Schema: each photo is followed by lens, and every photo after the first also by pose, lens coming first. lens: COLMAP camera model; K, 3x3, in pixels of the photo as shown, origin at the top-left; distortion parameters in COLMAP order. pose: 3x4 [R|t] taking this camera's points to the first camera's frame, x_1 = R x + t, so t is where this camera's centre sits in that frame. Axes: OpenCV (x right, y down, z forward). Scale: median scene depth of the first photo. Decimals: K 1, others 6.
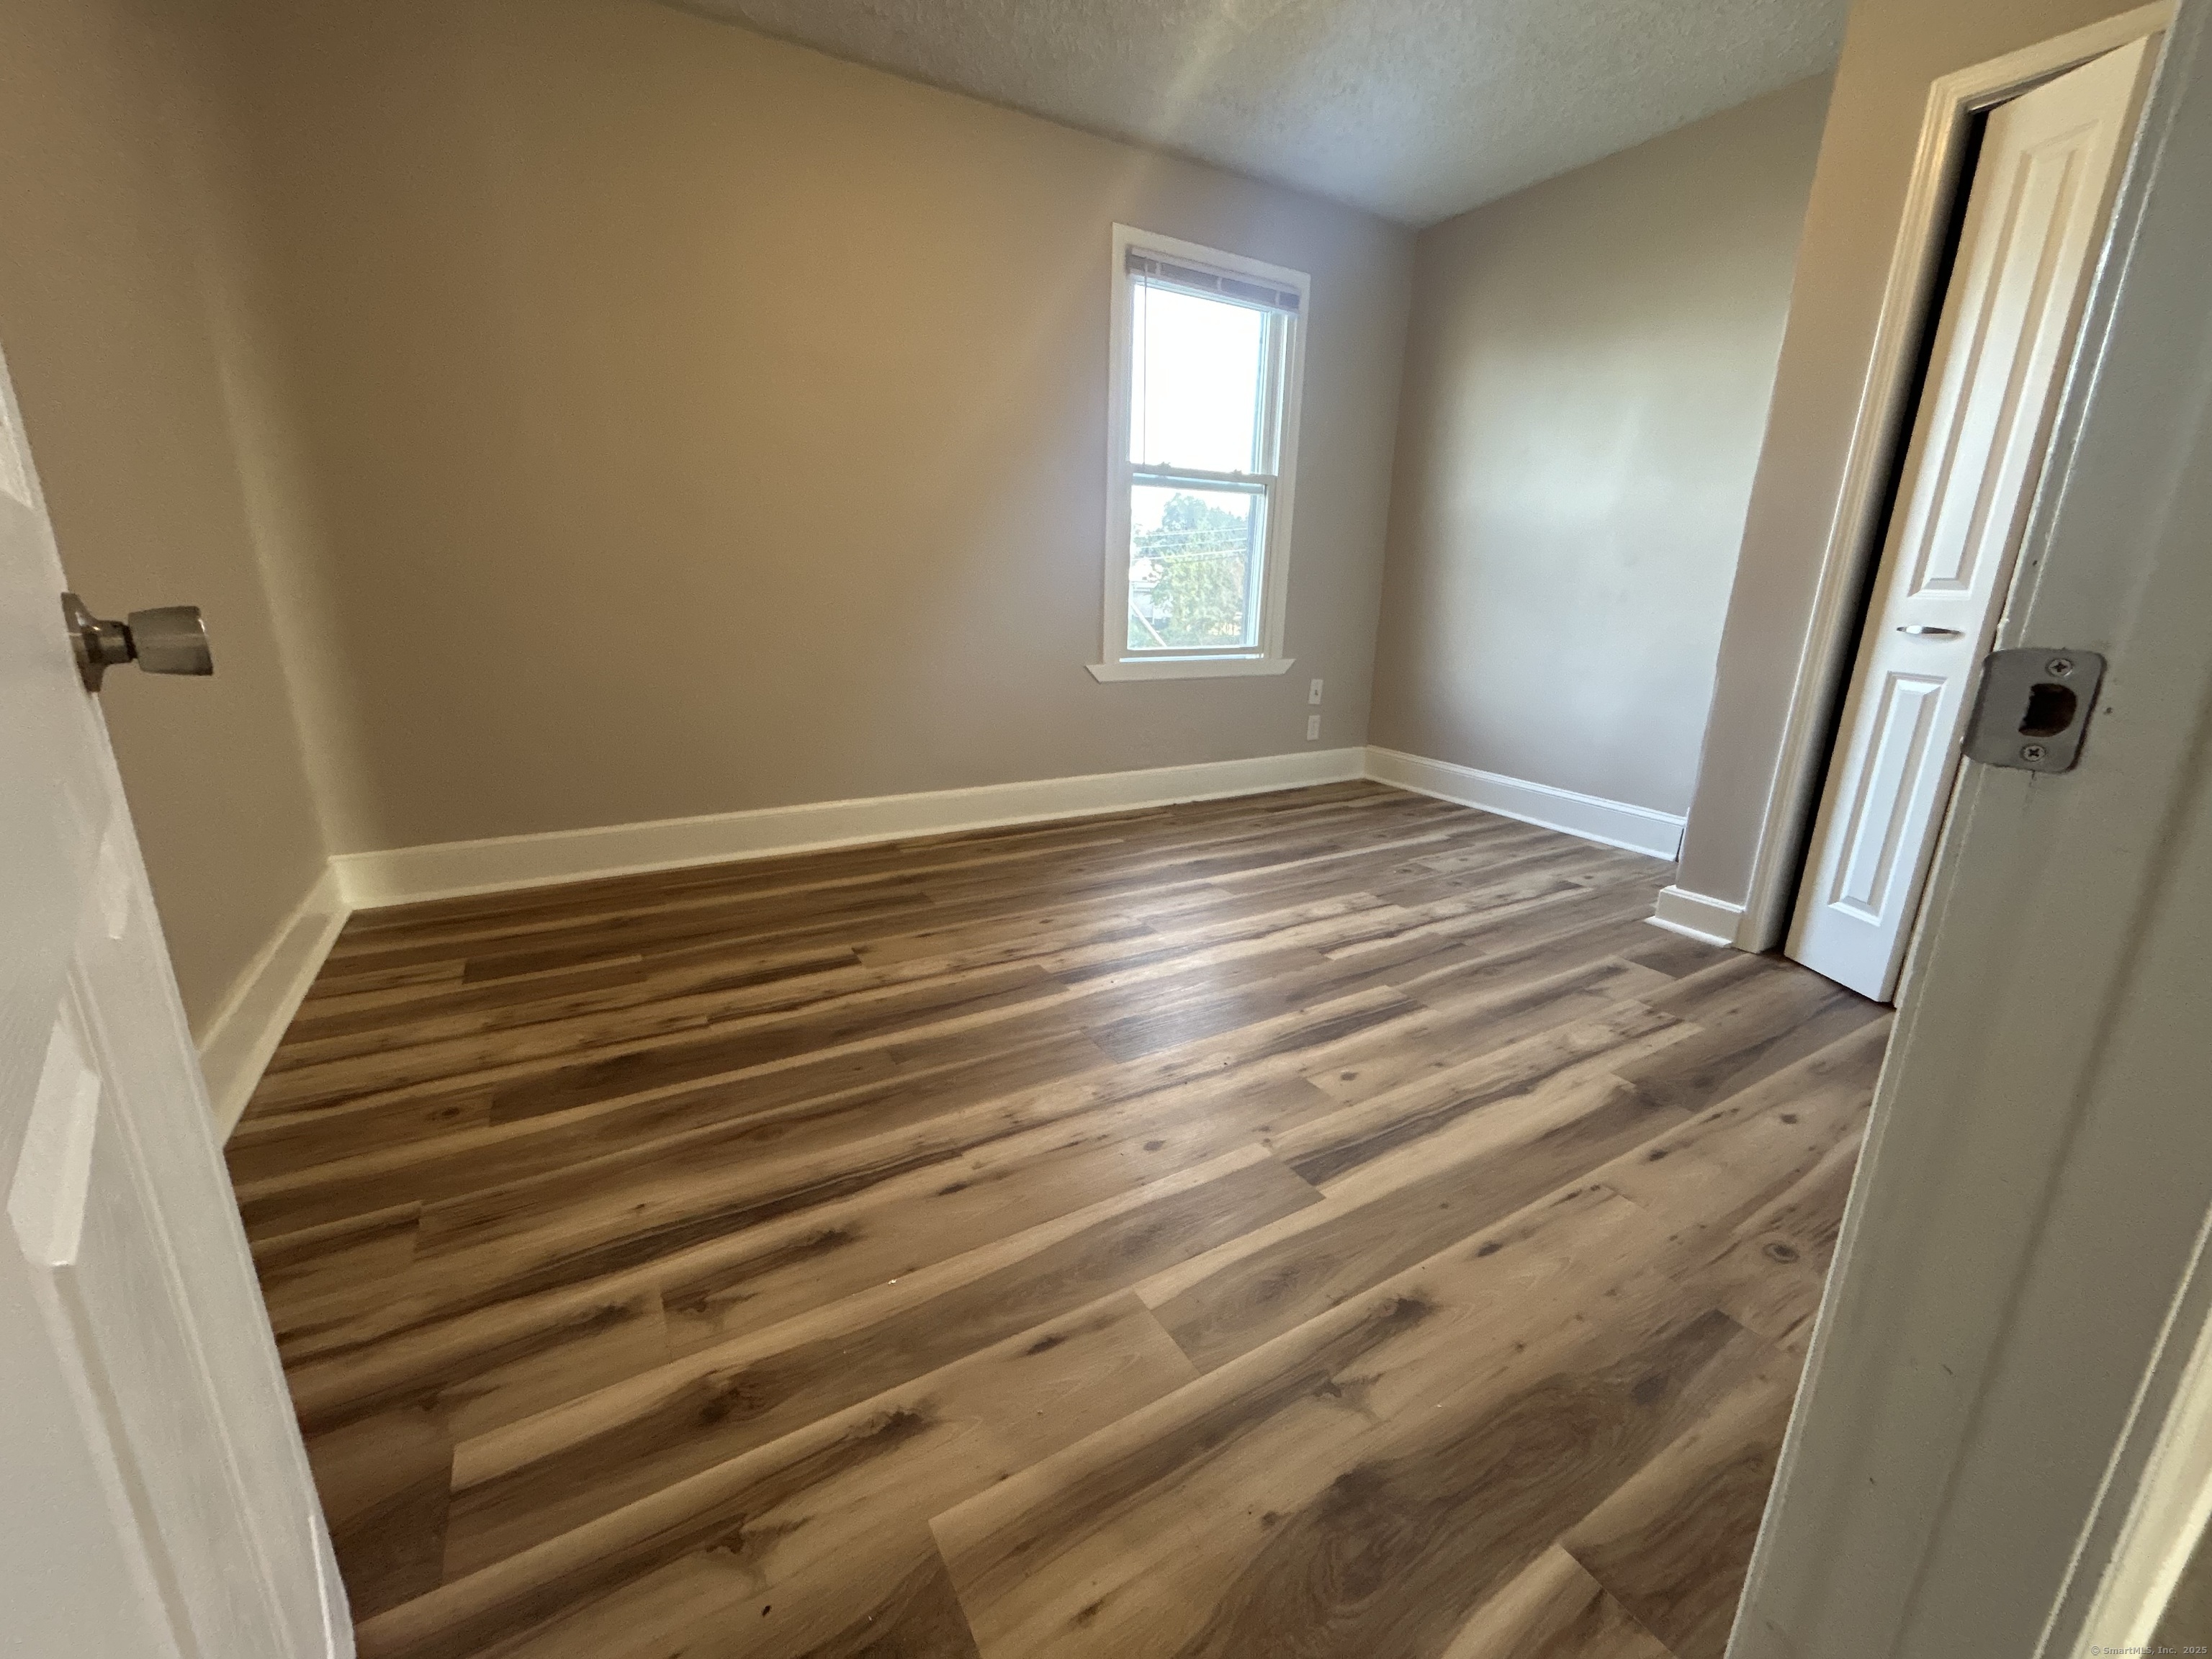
lens RADIAL K [[894.7, 0, 1103.0], [0, 894.7, 820.1], [0, 0, 1]] dist [0.001116, -0.000420]
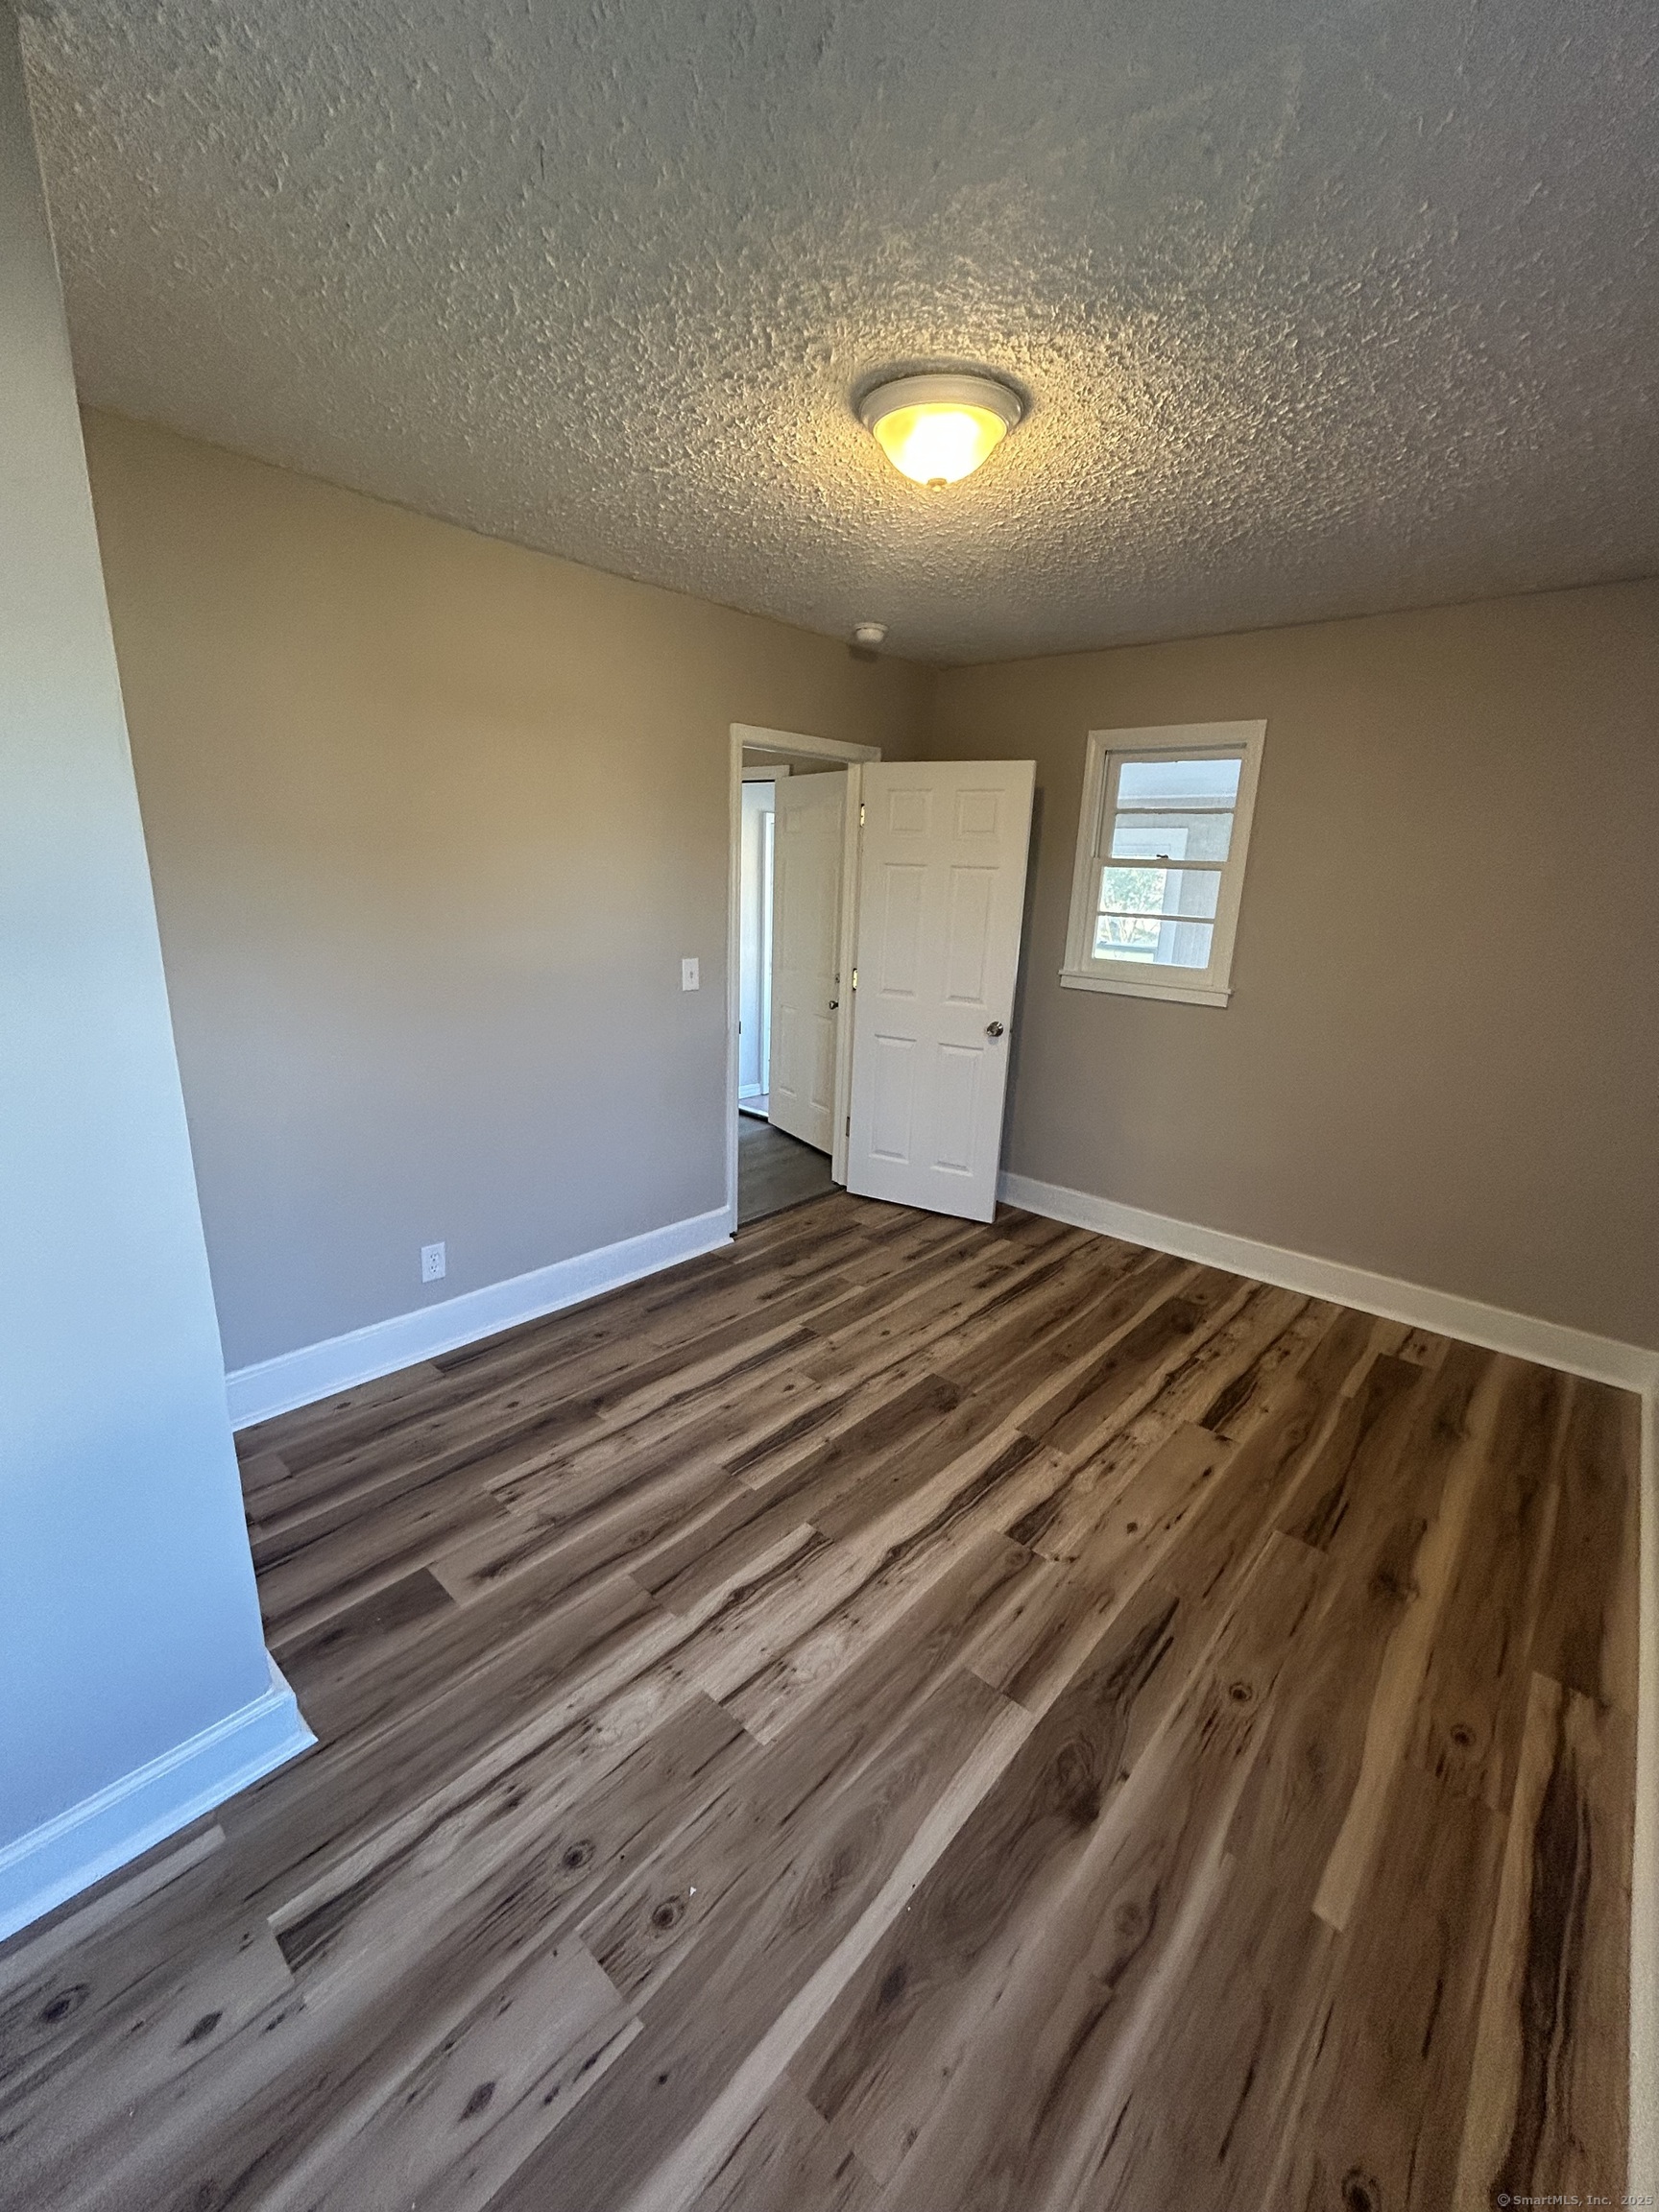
lens RADIAL K [[894.7, 0, 826.7], [0, 894.7, 1106.2], [0, 0, 1]] dist [0.001116, -0.000420]
pose [[-0.953580, 0.025335, -0.300073, 0.537614], [-0.129958, 0.864268, 0.485955, -0.713684], [0.271655, 0.502394, -0.820856, 1.653531]]
